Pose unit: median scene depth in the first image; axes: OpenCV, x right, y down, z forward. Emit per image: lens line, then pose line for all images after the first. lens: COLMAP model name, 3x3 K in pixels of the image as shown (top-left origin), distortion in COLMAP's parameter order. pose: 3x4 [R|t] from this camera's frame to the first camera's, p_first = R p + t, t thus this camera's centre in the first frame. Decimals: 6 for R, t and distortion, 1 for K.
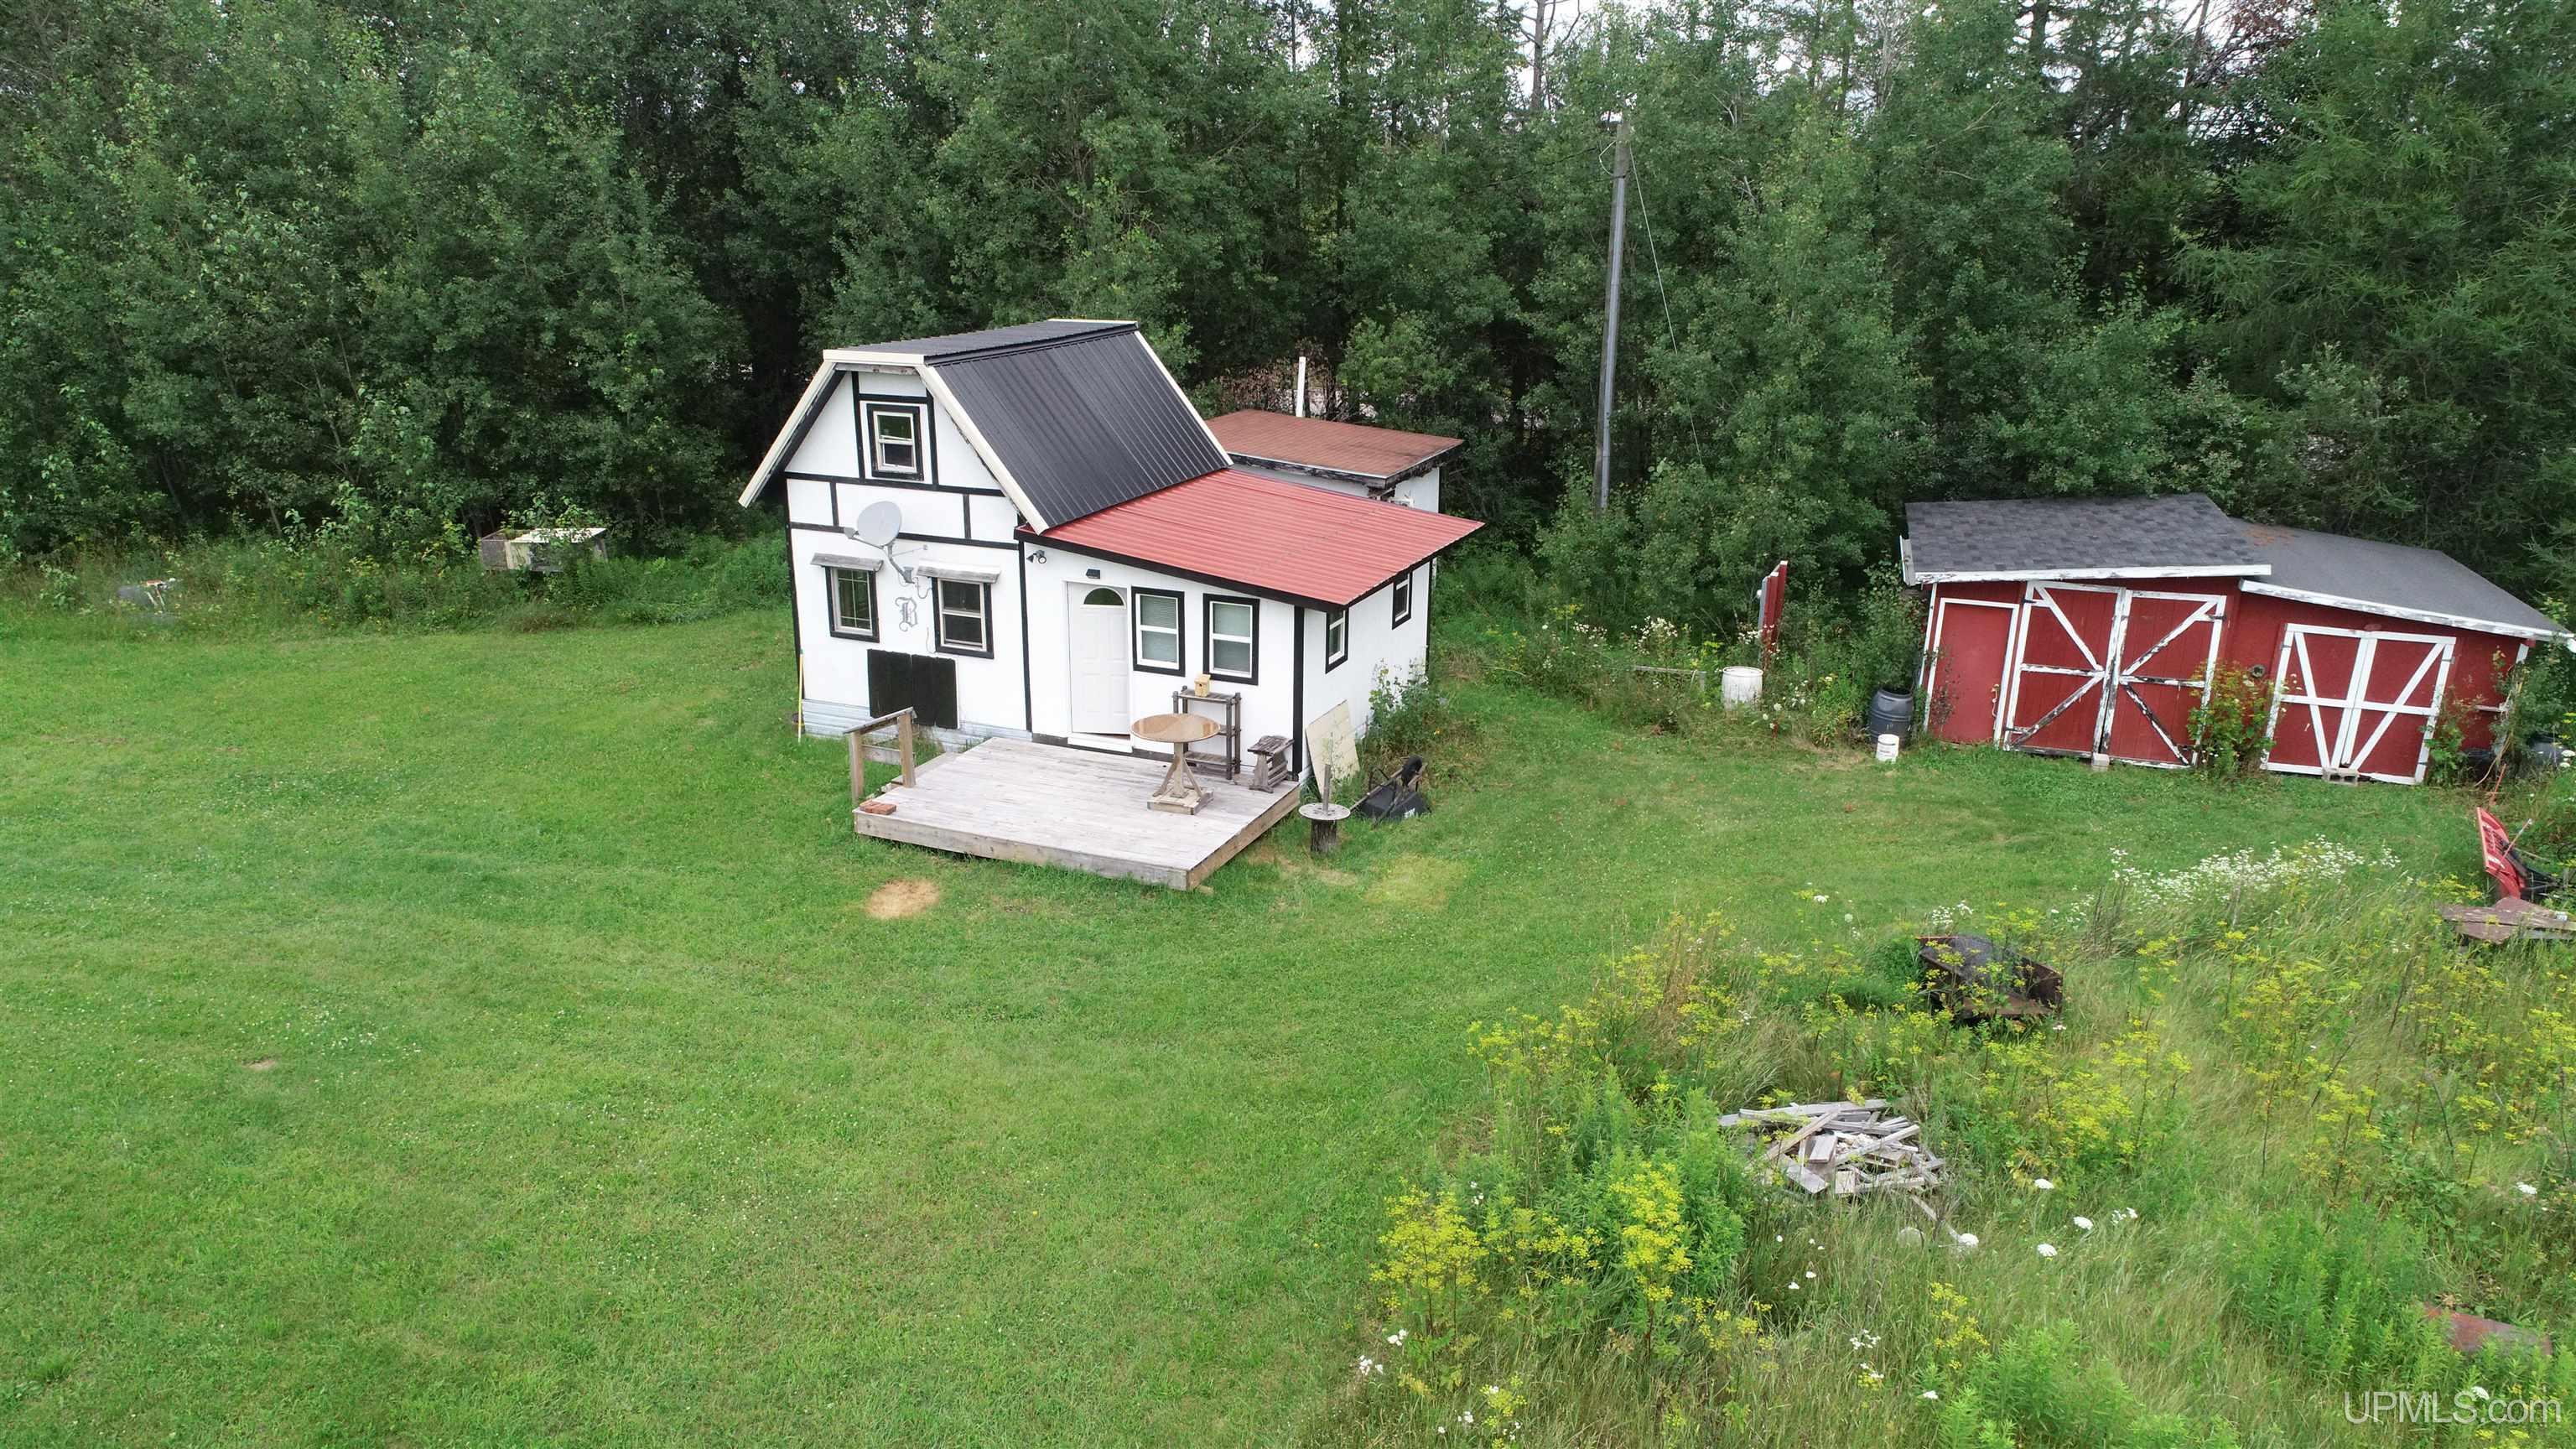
lens RADIAL K [[1708.6, 0, 1293.1], [0, 1708.6, 737.7], [0, 0, 1]] dist [-0.004887, -0.001343]
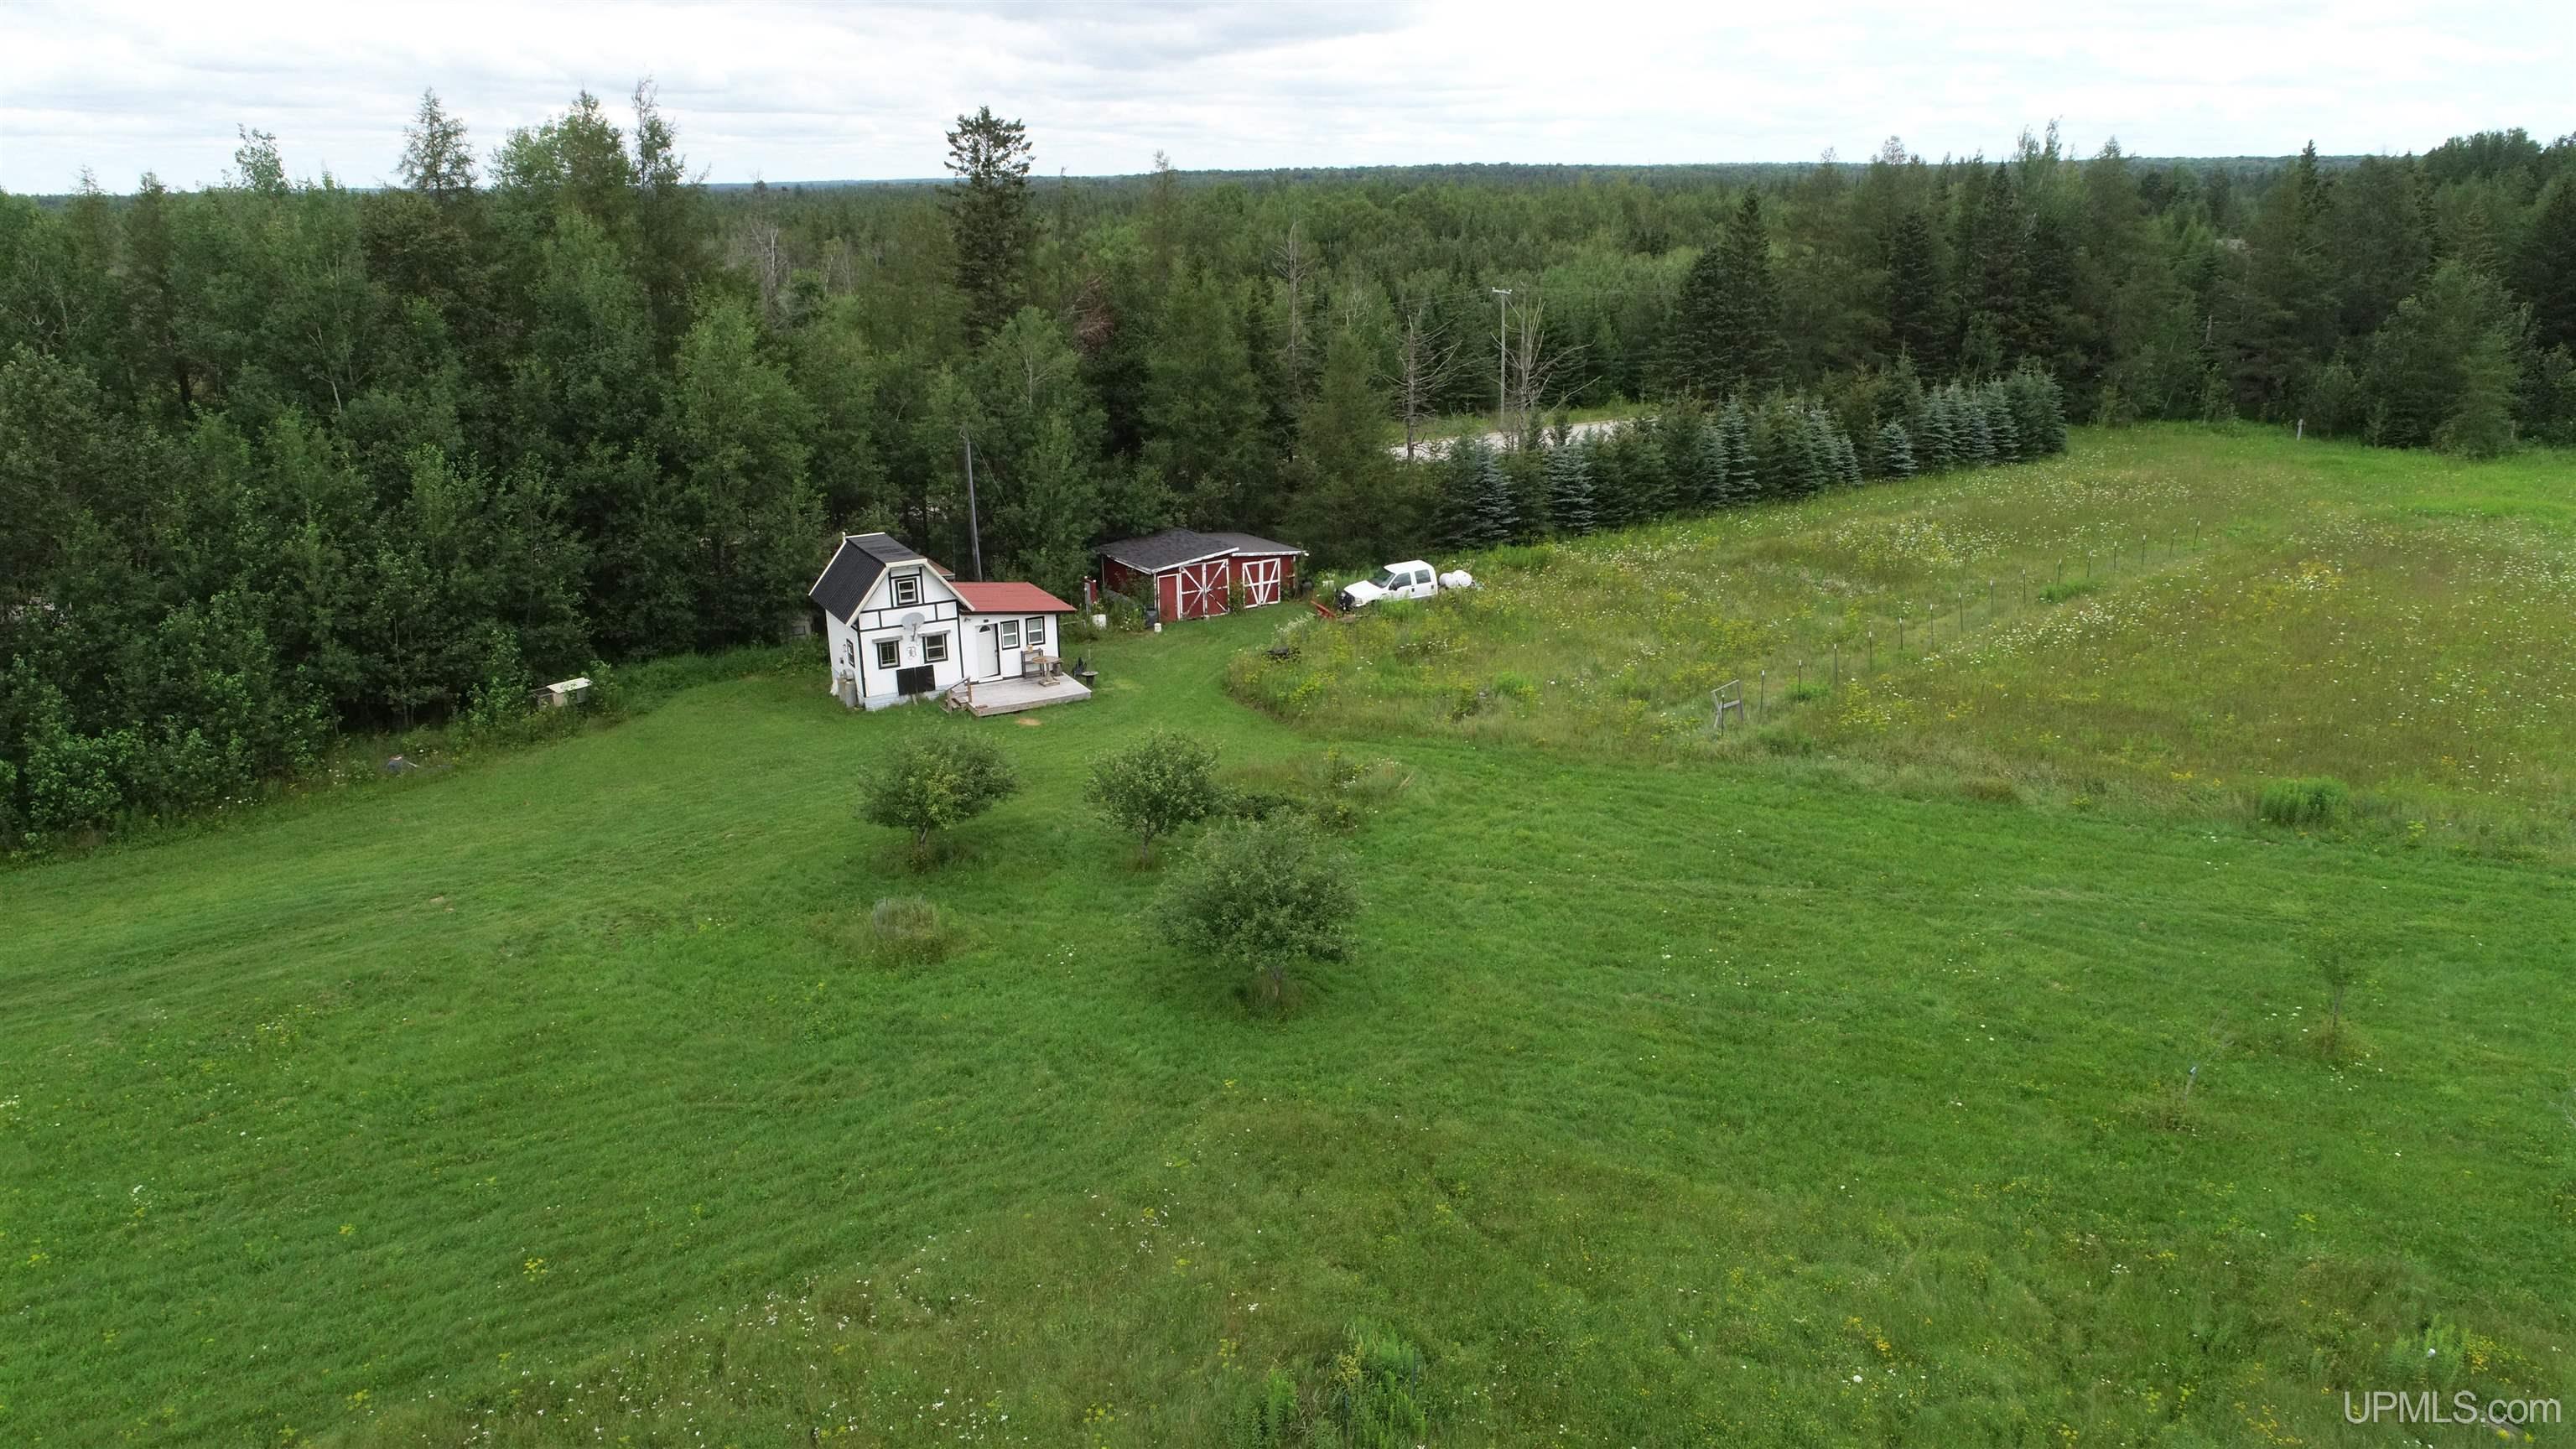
lens RADIAL K [[1708.6, 0, 1292.1], [0, 1708.6, 731.9], [0, 0, 1]] dist [-0.004887, -0.001343]
pose [[0.628119, -0.255033, 0.735136, -1.894628], [0.259867, 0.959272, 0.110753, -0.096360], [-0.733441, 0.121472, 0.668812, -1.262420]]
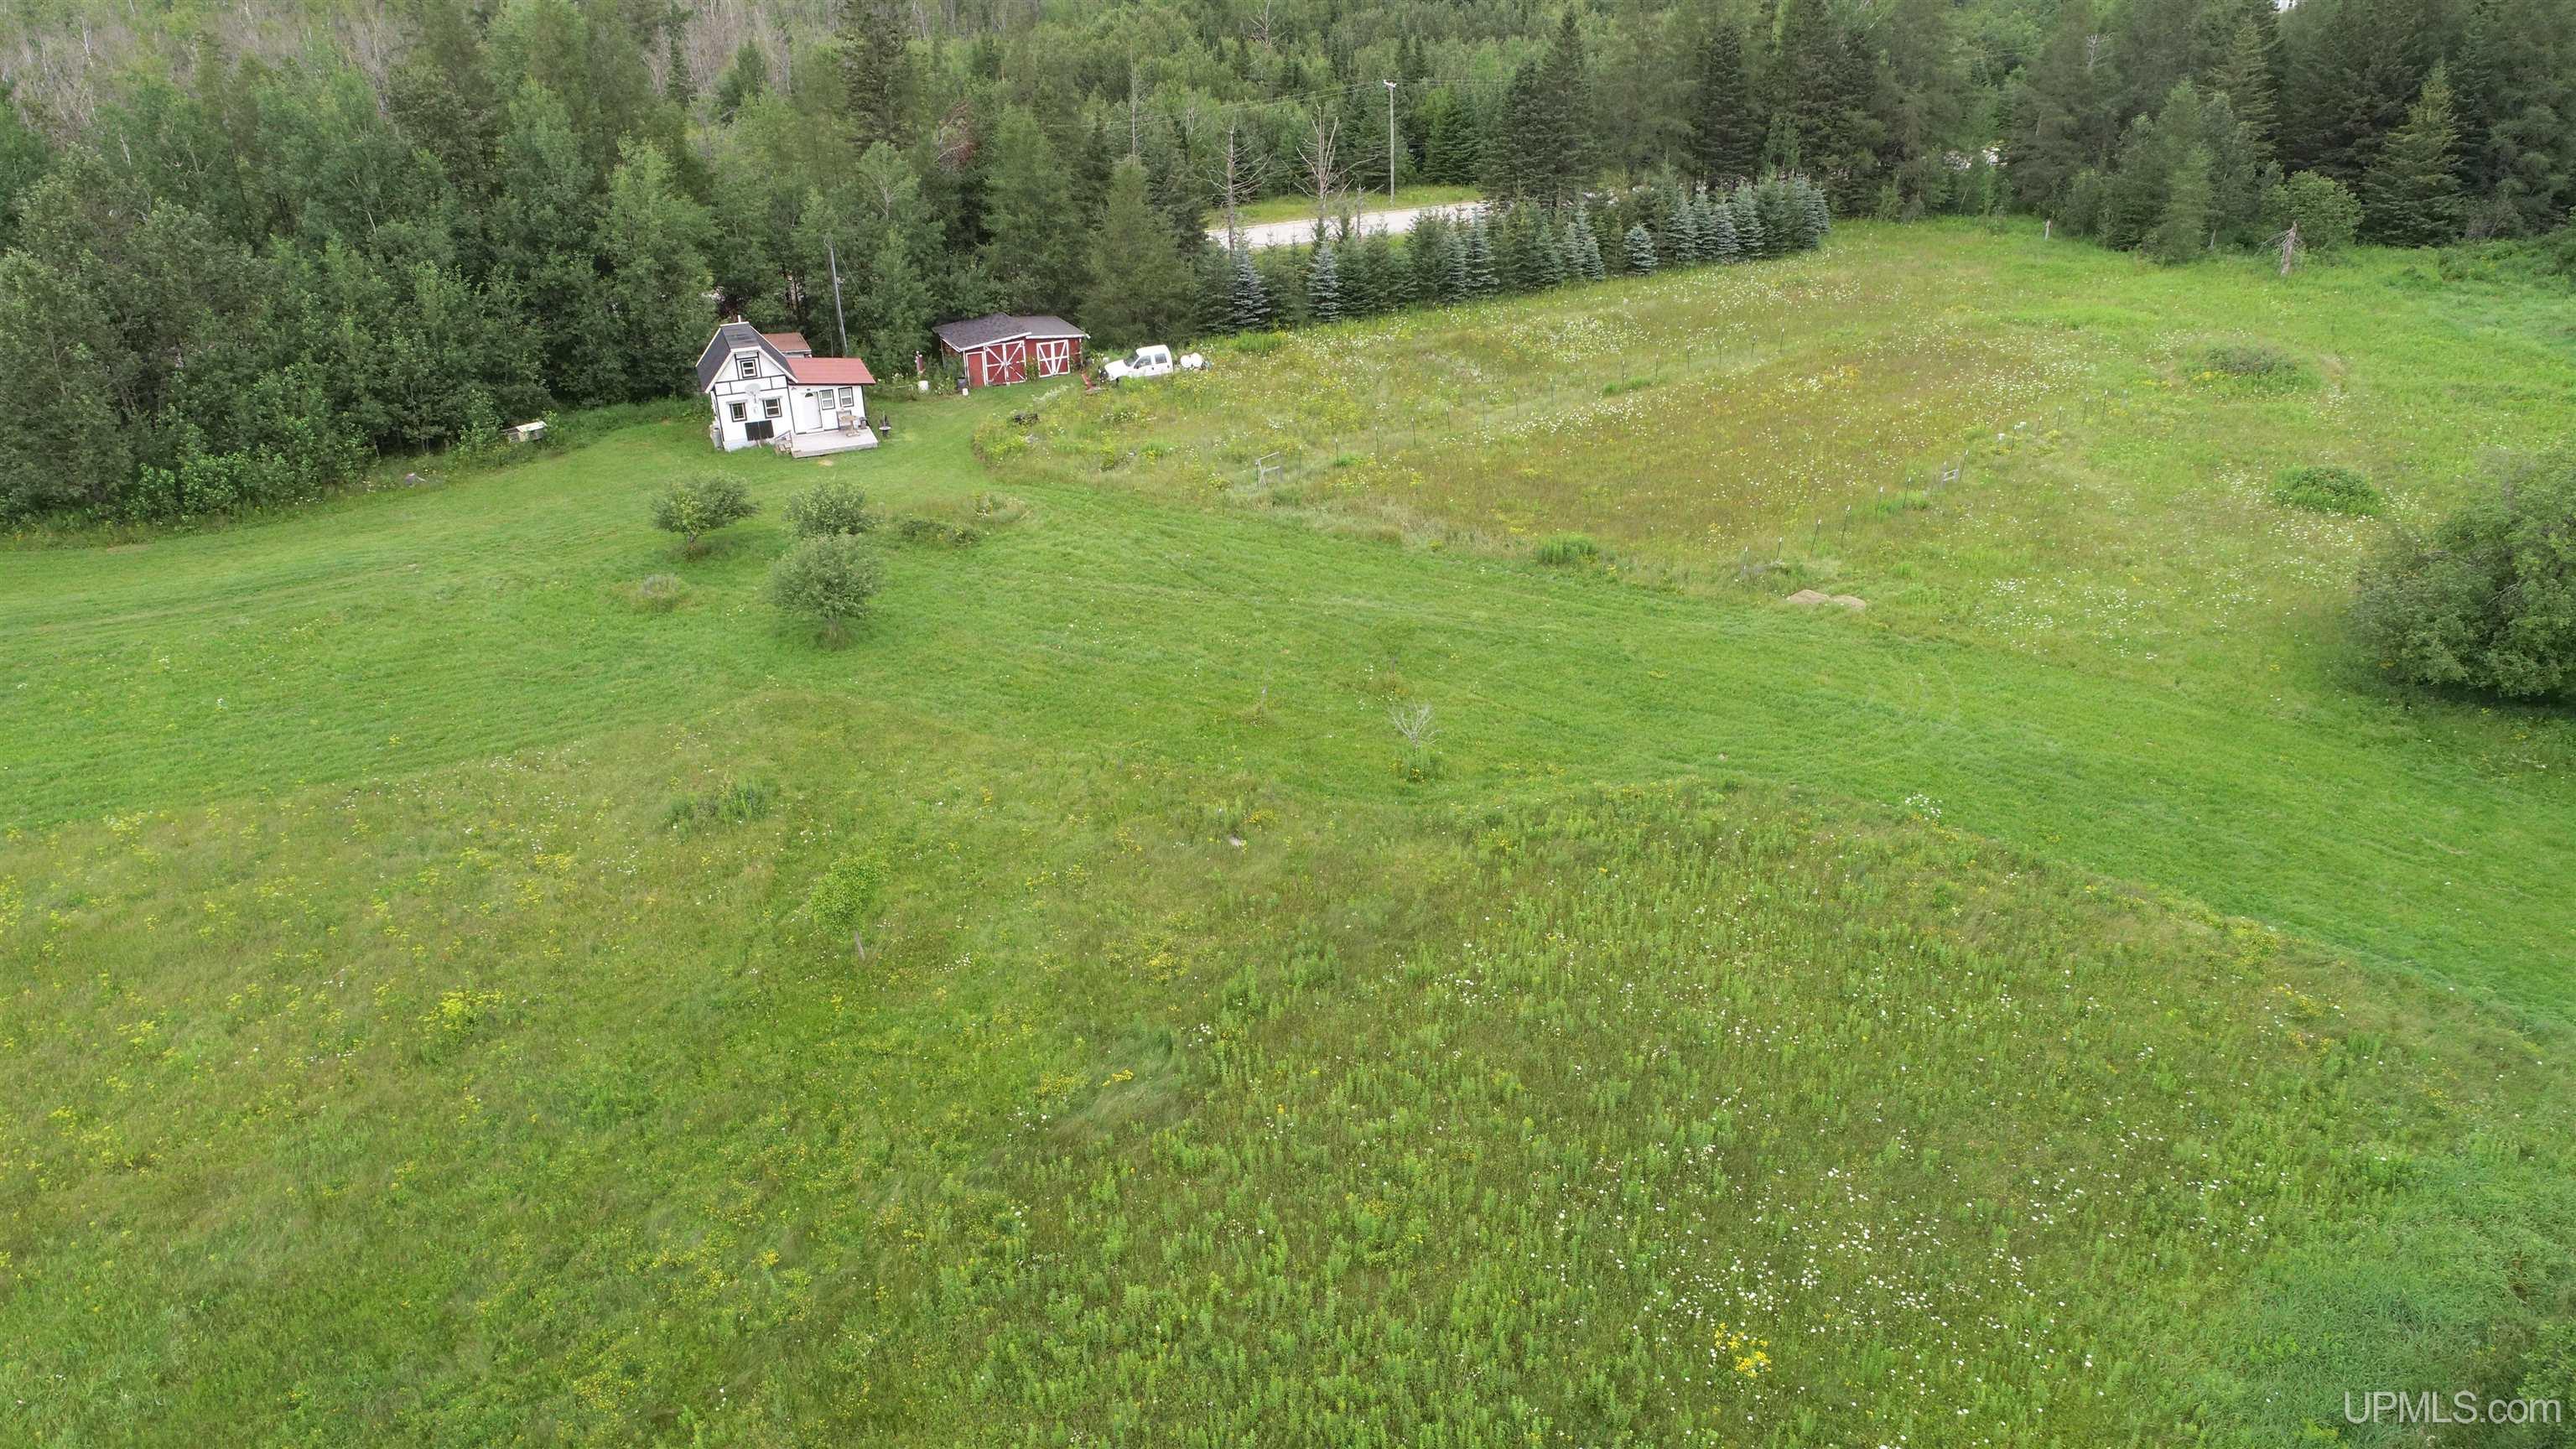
lens RADIAL K [[1708.6, 0, 1290.3], [0, 1708.6, 729.4], [0, 0, 1]] dist [-0.004887, -0.001343]
pose [[0.709935, -0.338781, 0.617430, -2.051438], [0.238359, 0.940543, 0.242001, -0.041441], [-0.662705, -0.024635, 0.748476, -2.816649]]
